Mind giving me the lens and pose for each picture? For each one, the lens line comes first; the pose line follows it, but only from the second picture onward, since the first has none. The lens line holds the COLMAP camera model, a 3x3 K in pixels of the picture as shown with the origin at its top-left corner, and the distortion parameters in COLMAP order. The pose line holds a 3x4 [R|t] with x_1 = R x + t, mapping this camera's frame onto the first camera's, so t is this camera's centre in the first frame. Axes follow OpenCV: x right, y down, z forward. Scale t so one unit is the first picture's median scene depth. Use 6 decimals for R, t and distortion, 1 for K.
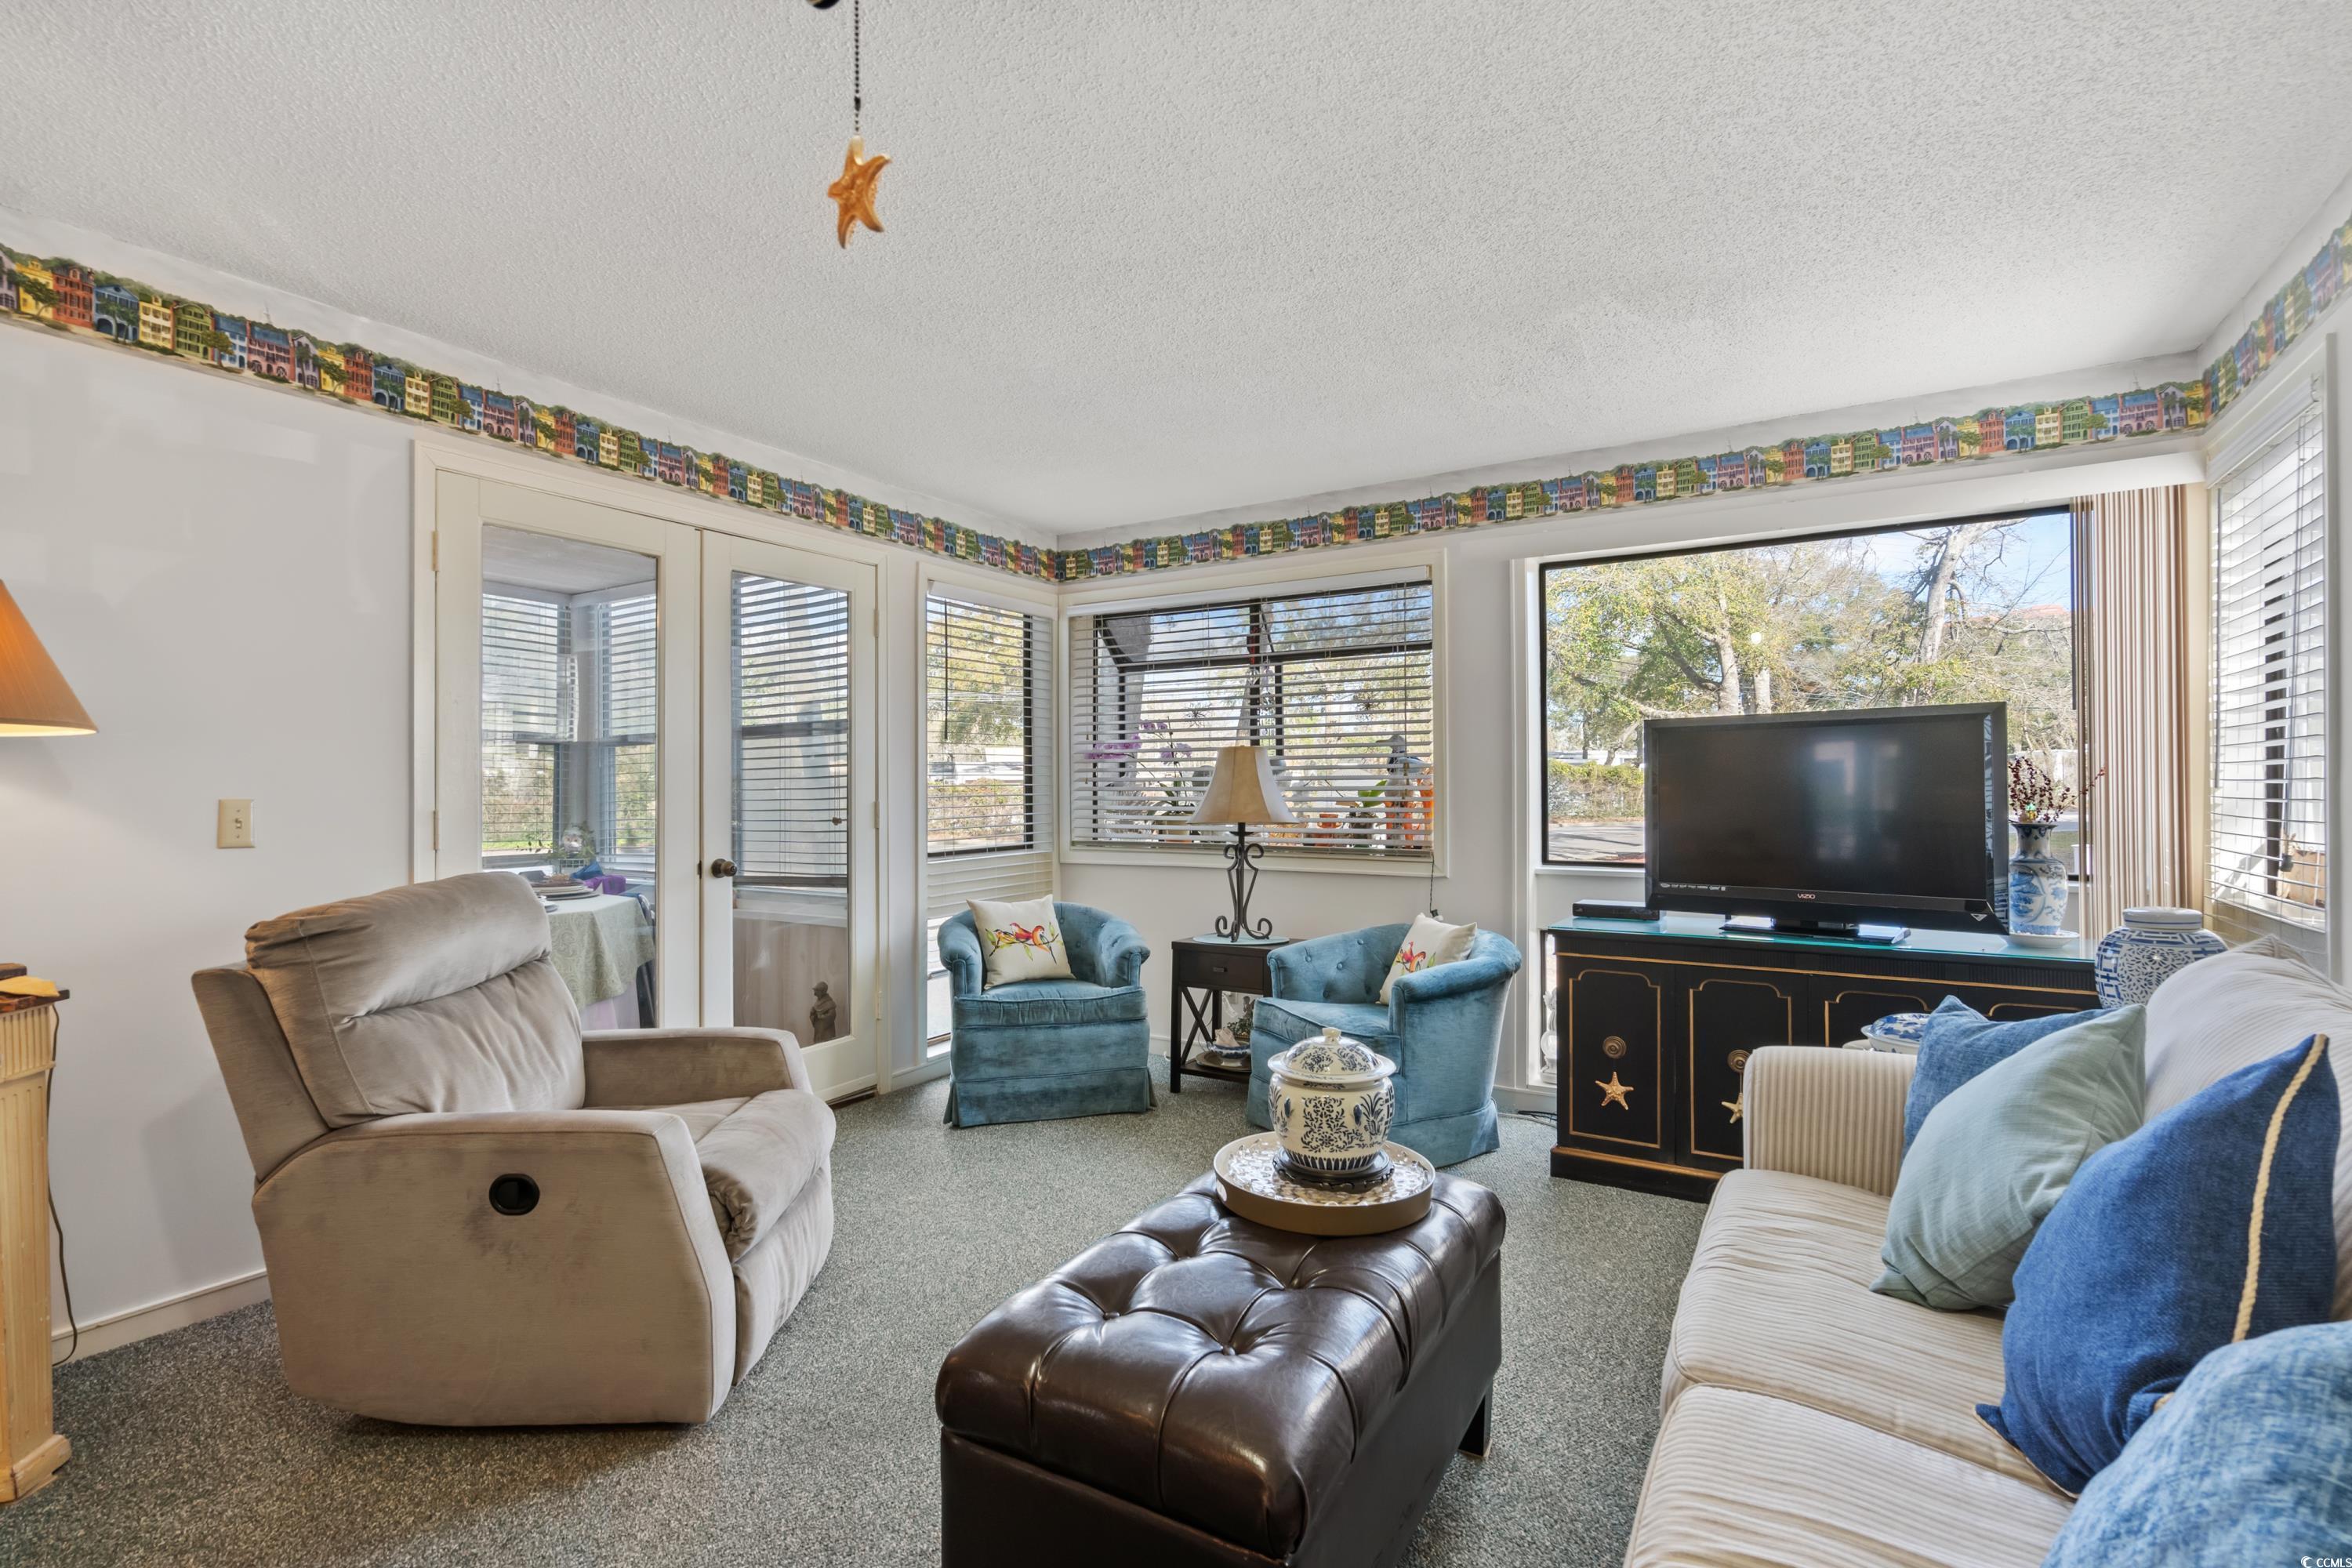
lens RADIAL K [[1085.1, 0, 1211.4], [0, 1085.1, 762.8], [0, 0, 1]] dist [0.004493, -0.000520]
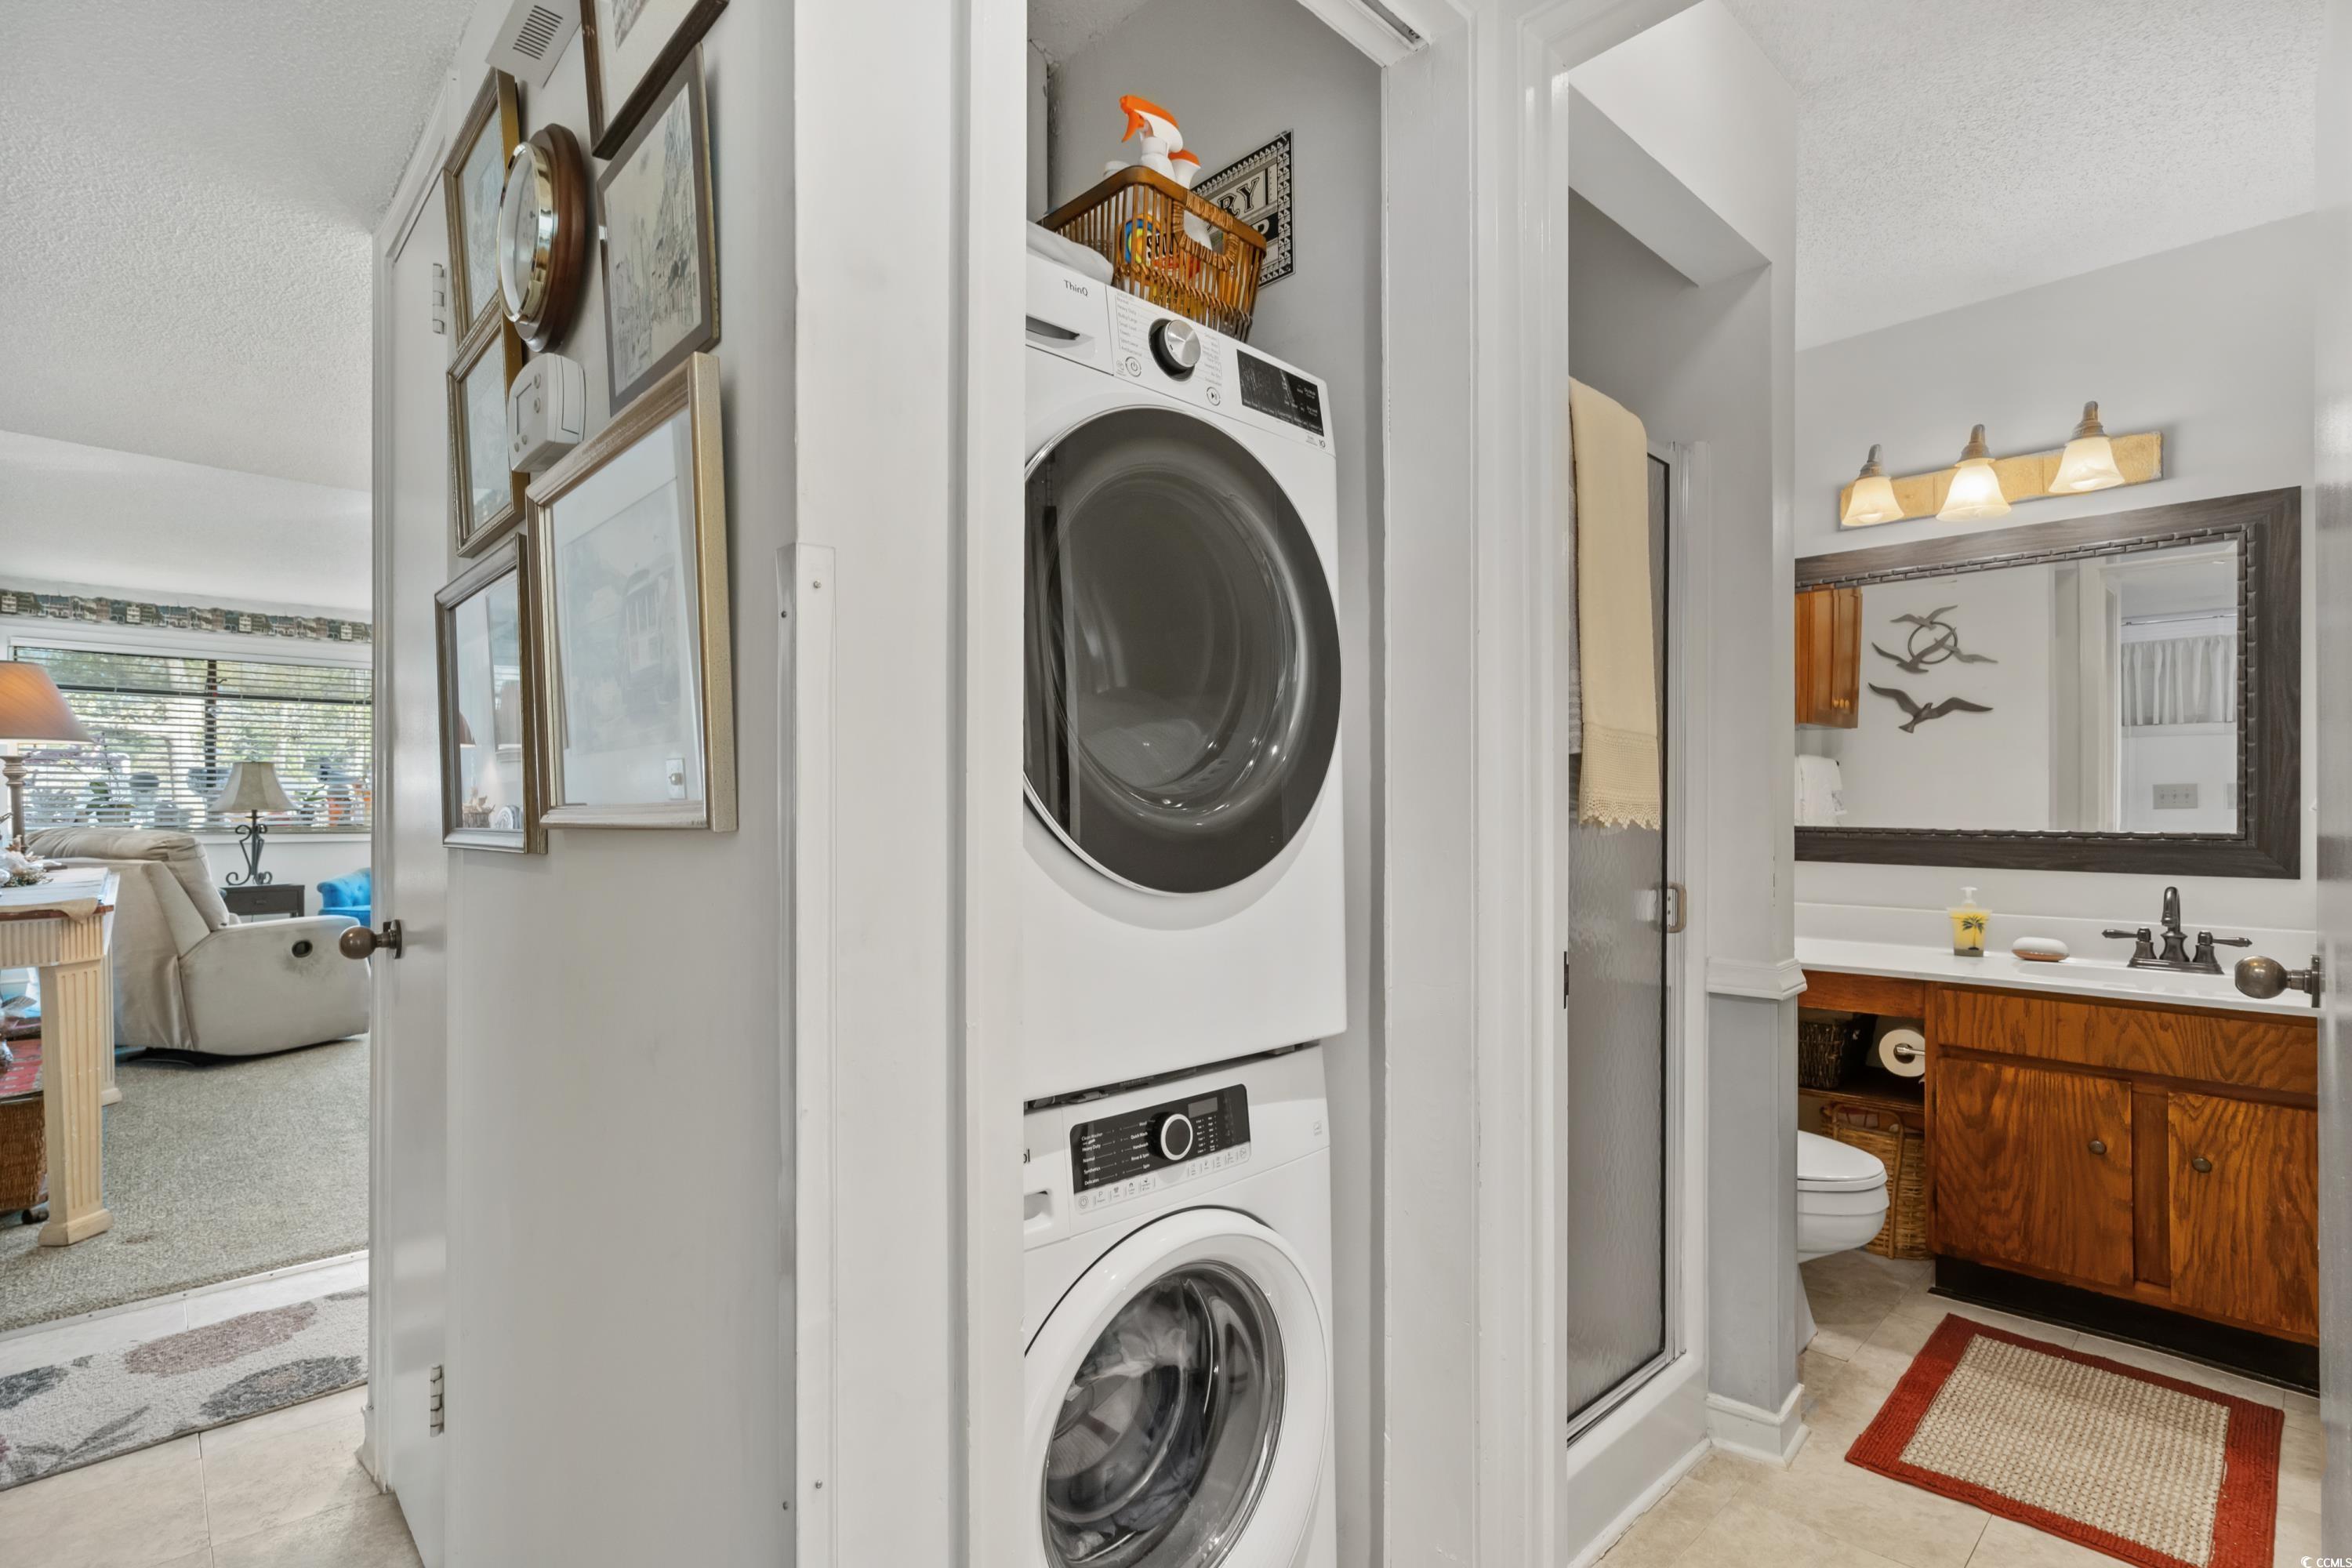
lens RADIAL K [[1085.1, 0, 1130.4], [0, 1085.1, 777.4], [0, 0, 1]] dist [0.004493, -0.000520]
pose [[0.268822, 0.024945, 0.962867, -1.175655], [-0.021638, 0.999569, -0.019855, 0.012072], [-0.962947, -0.015497, 0.269246, -0.650424]]
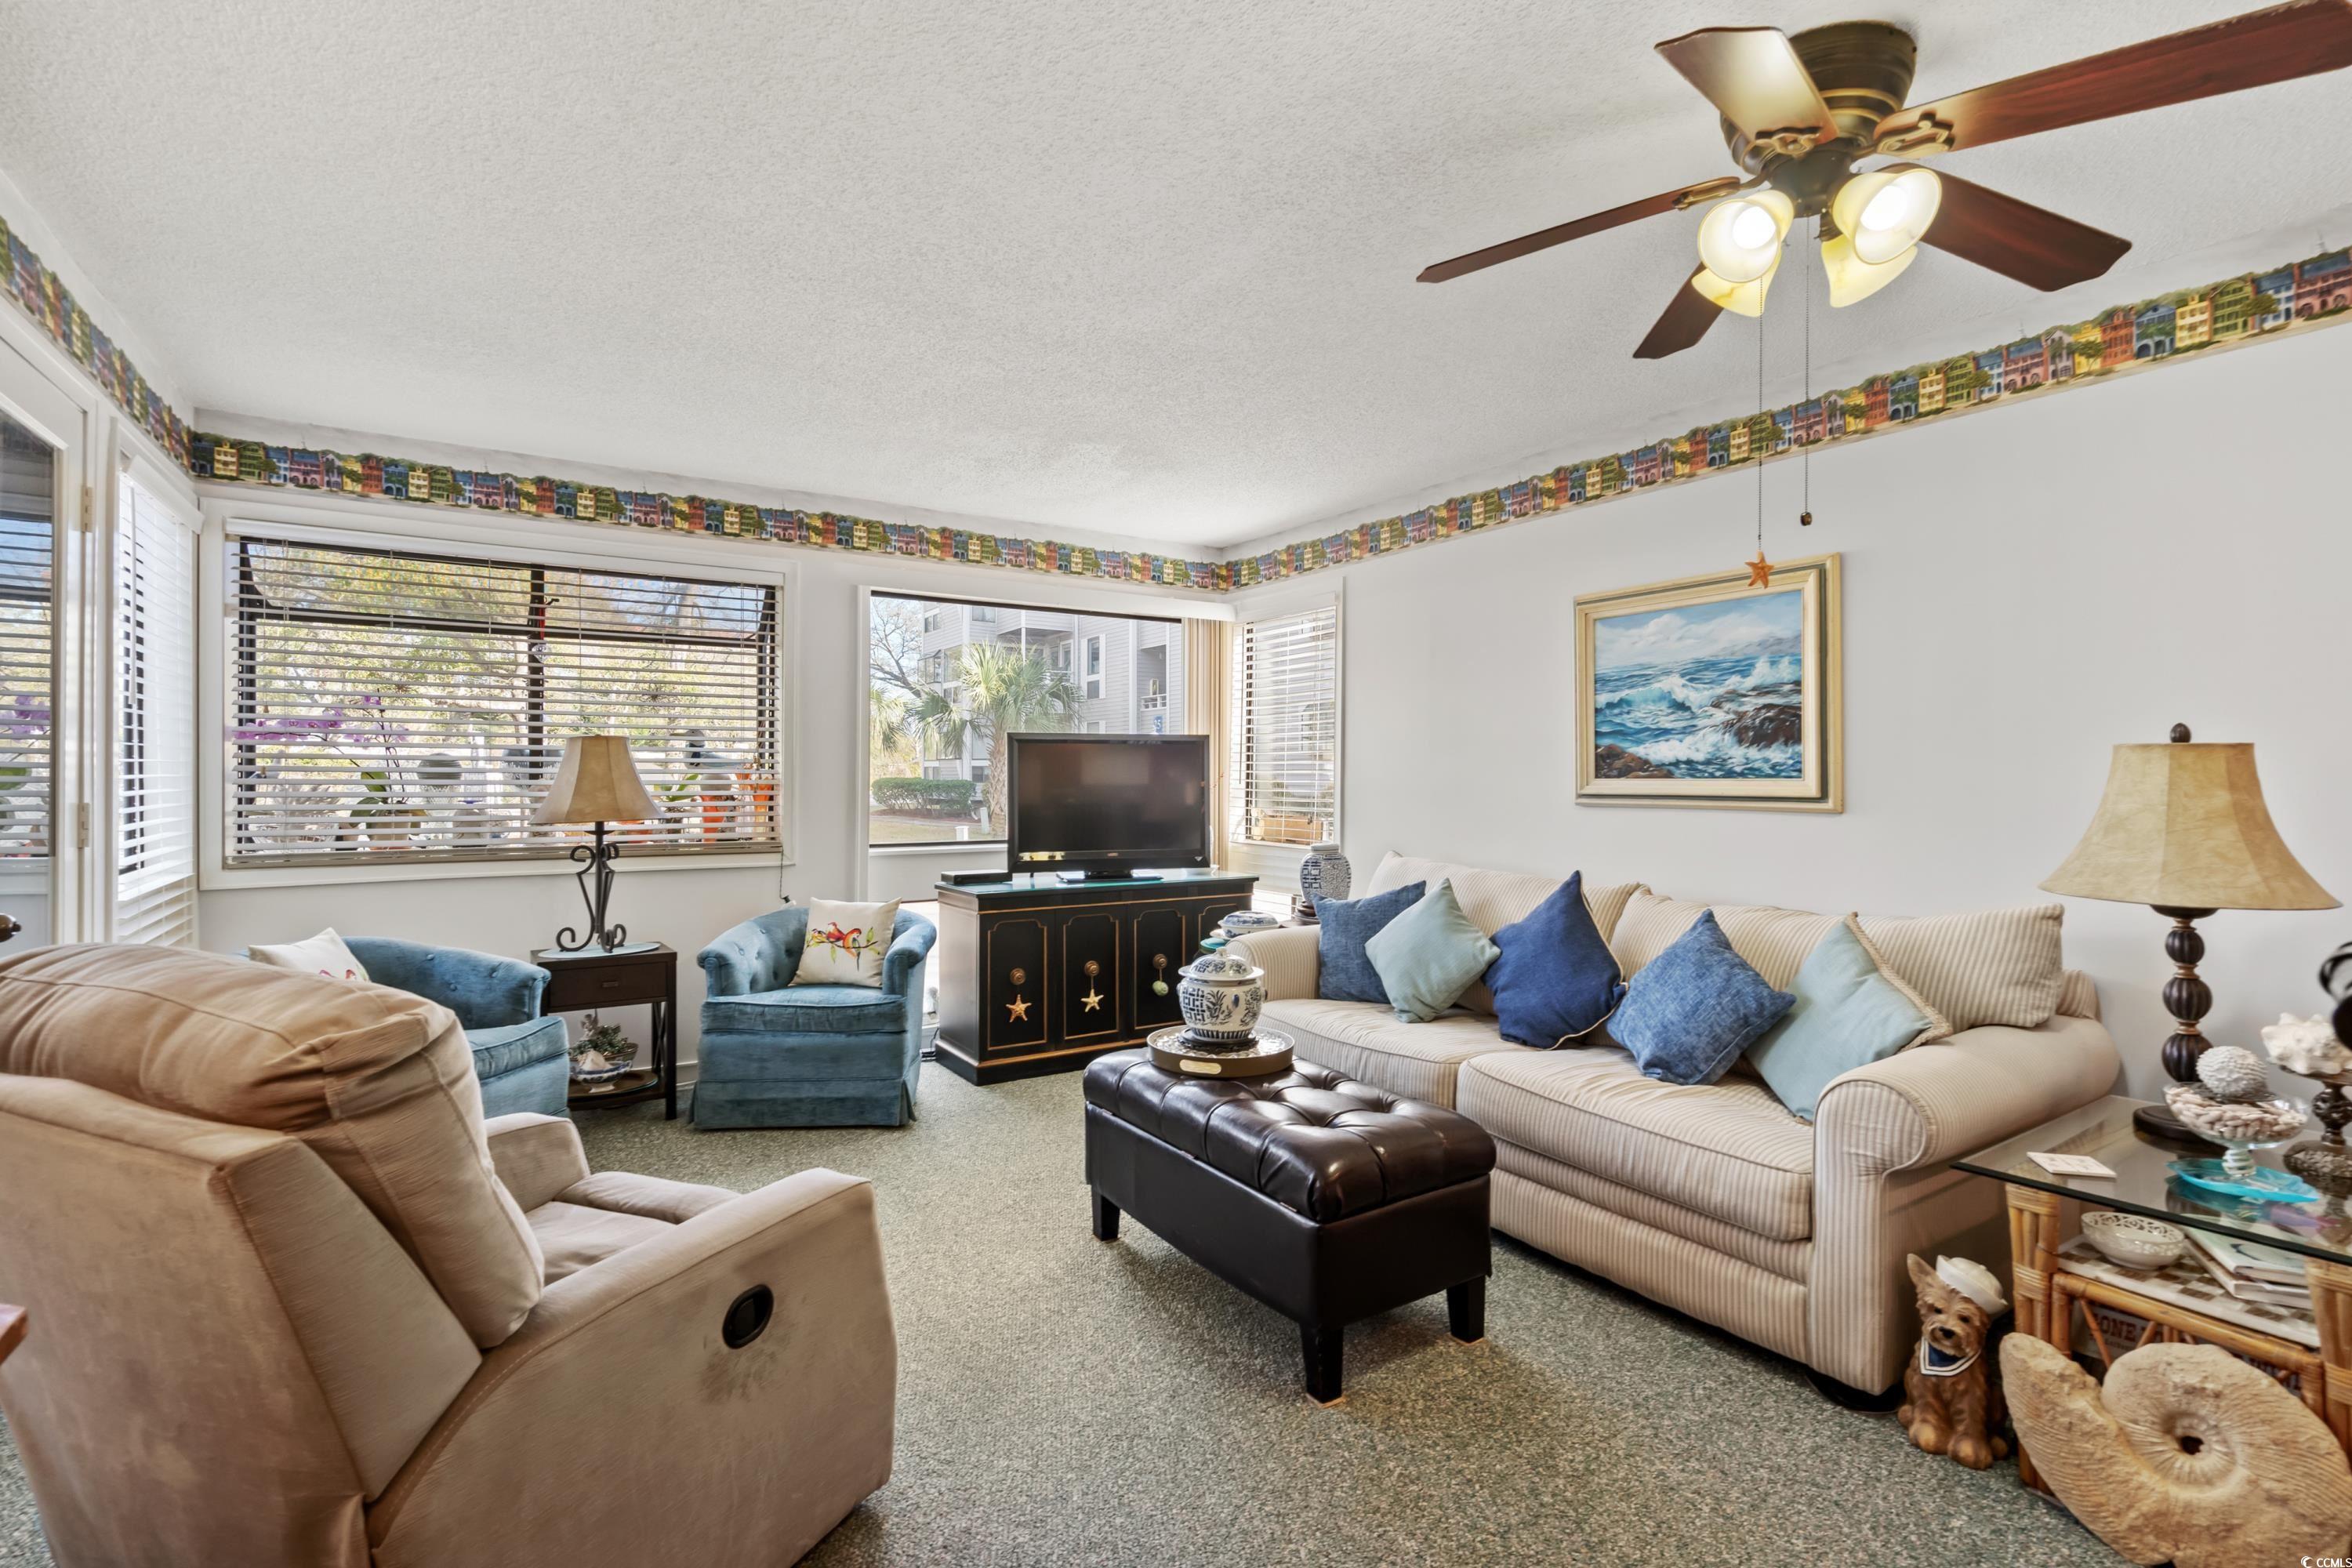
lens RADIAL K [[1085.1, 0, 1149.6], [0, 1085.1, 756.0], [0, 0, 1]] dist [0.004493, -0.000520]
pose [[0.456129, 0.022337, 0.889633, -0.584107], [-0.024808, 0.999616, -0.012379, 0.001671], [-0.889568, -0.016424, 0.456508, 0.191444]]
